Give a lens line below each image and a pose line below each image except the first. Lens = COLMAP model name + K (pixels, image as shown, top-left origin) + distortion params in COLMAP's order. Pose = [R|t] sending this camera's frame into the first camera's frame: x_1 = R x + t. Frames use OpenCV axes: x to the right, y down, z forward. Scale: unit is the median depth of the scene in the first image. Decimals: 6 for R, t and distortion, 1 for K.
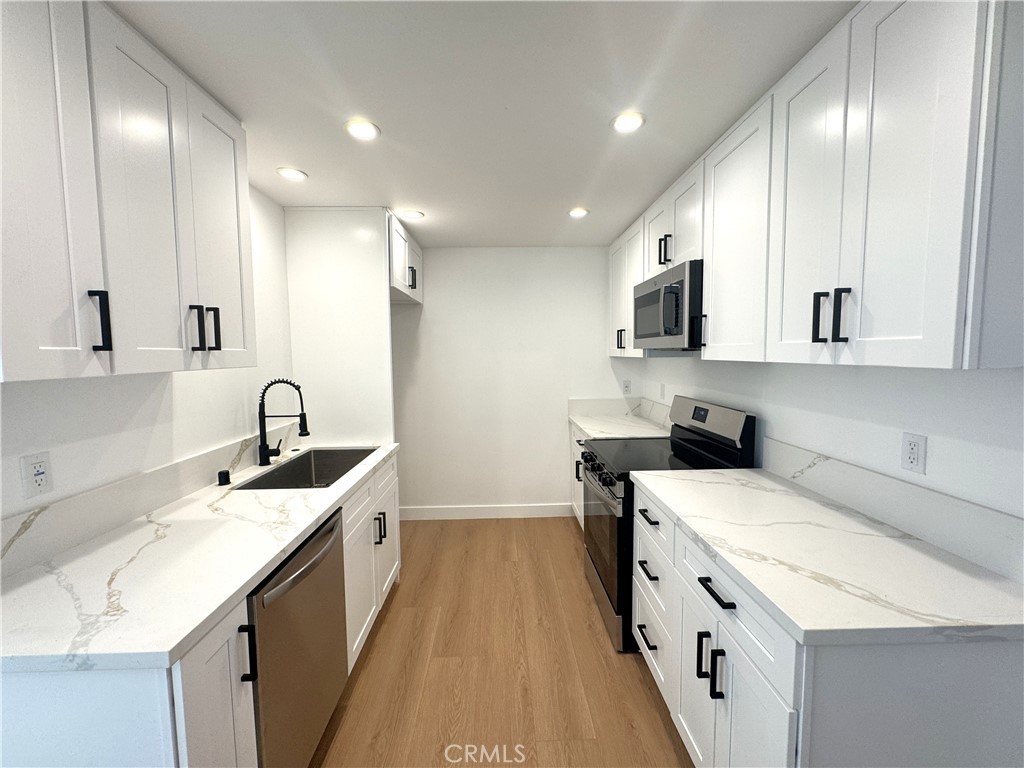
lens RADIAL K [[407.6, 0, 511.8], [0, 407.6, 387.2], [0, 0, 1]] dist [-0.001053, 0.000028]
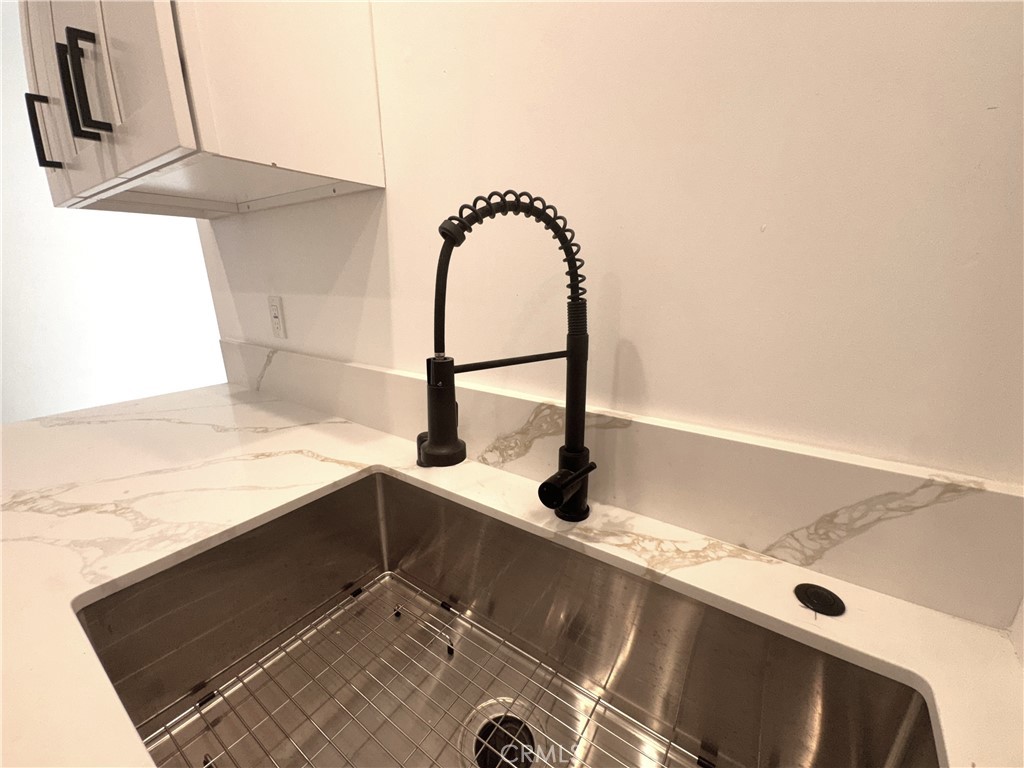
lens RADIAL K [[407.6, 0, 511.8], [0, 407.6, 387.2], [0, 0, 1]] dist [-0.001053, 0.000028]
pose [[-0.590195, 0.230672, -0.773602, -0.387076], [-0.058034, 0.943702, 0.325667, 0.008322], [0.805172, 0.237102, -0.543581, 1.163991]]
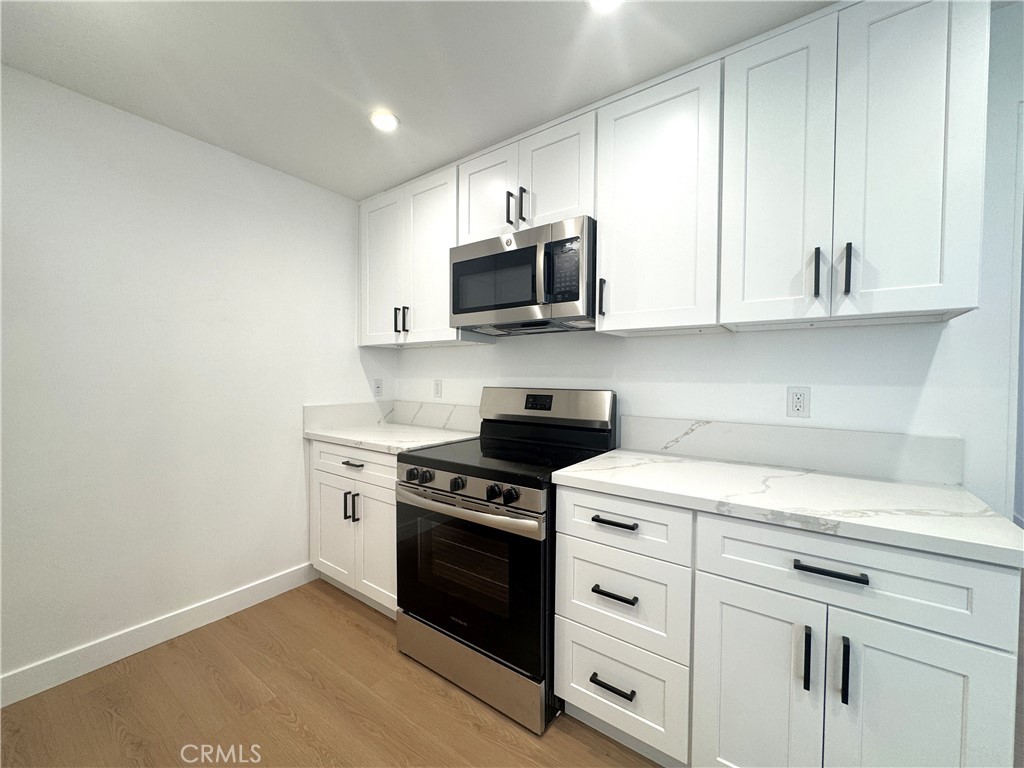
lens RADIAL K [[407.6, 0, 511.8], [0, 407.6, 387.2], [0, 0, 1]] dist [-0.001053, 0.000028]
pose [[0.610420, -0.002965, 0.792072, -0.326262], [0.050584, 0.998098, -0.035247, 0.071360], [-0.790461, 0.061581, 0.609409, 0.575211]]
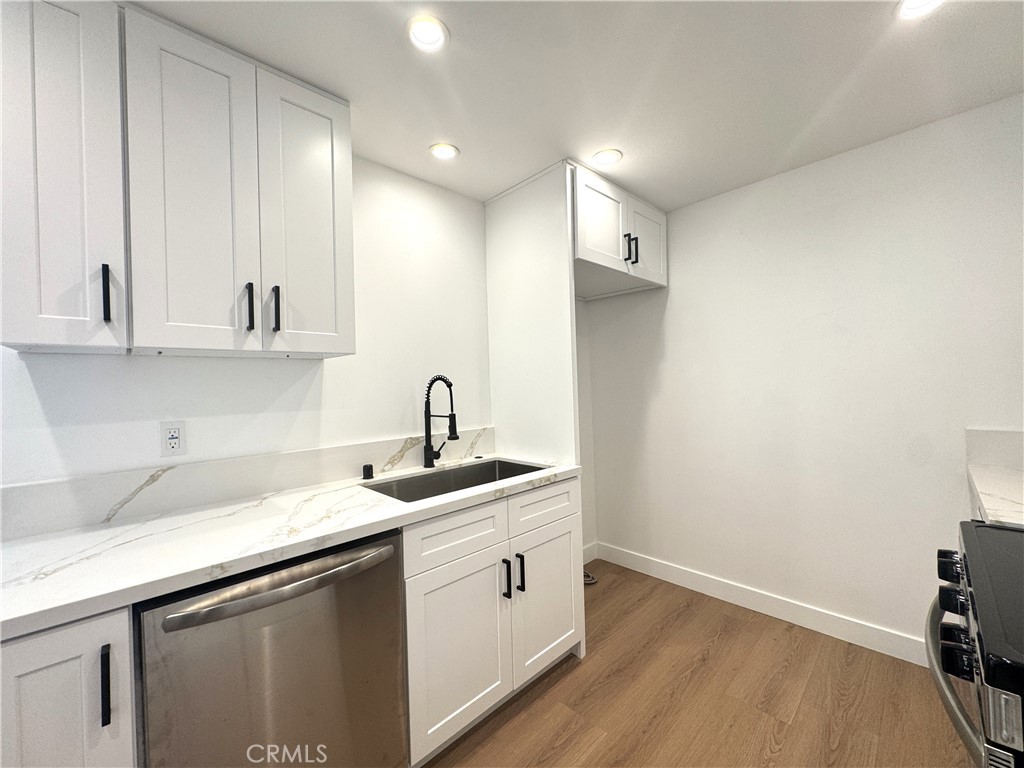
lens RADIAL K [[410.6, 0, 512.8], [0, 410.6, 386.1], [0, 0, 1]] dist [-0.003365, 0.000114]
pose [[0.676201, -0.007097, -0.736683, 0.240465], [-0.040417, 0.998090, -0.046715, 0.041894], [0.735608, 0.061363, 0.674623, 0.514017]]
